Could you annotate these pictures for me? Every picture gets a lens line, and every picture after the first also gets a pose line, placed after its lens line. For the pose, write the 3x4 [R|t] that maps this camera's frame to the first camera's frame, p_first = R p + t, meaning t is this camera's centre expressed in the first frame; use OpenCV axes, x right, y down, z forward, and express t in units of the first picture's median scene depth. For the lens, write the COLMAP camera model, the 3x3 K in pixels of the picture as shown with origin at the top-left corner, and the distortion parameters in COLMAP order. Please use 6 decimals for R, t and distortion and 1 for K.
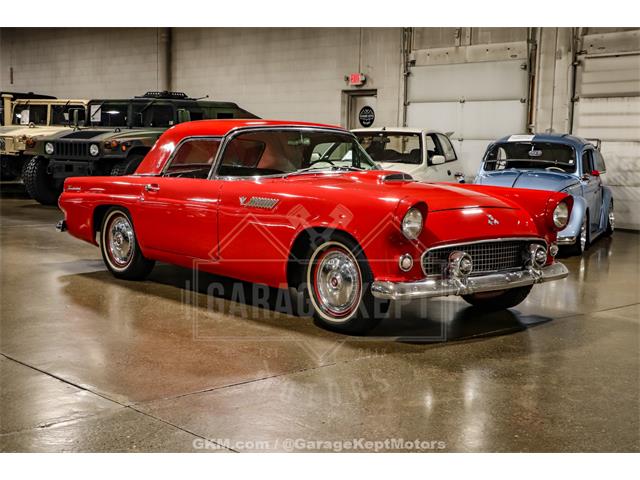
lens RADIAL K [[914.3, 0, 320.0], [0, 914.3, 240.0], [0, 0, 1]] dist [-0.004563, 0.568979]
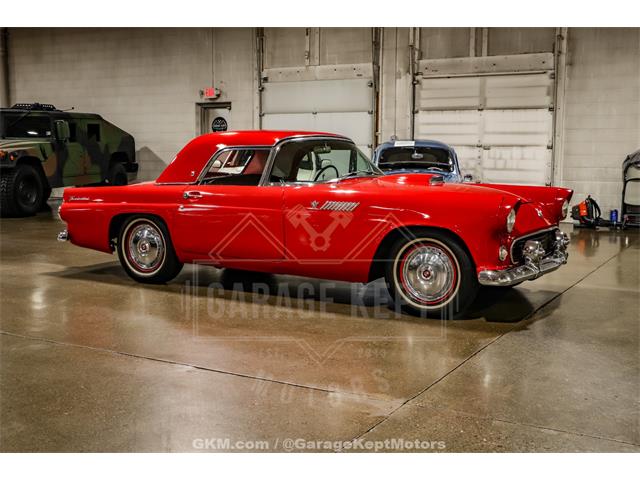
lens RADIAL K [[778.9, 0, 320.0], [0, 778.9, 240.0], [0, 0, 1]] dist [-0.066858, 0.429098]
pose [[0.952120, -0.050406, 0.301540, -0.163699], [0.046662, 0.998718, 0.019611, -0.008632], [-0.302142, -0.004602, 0.953252, 0.051886]]
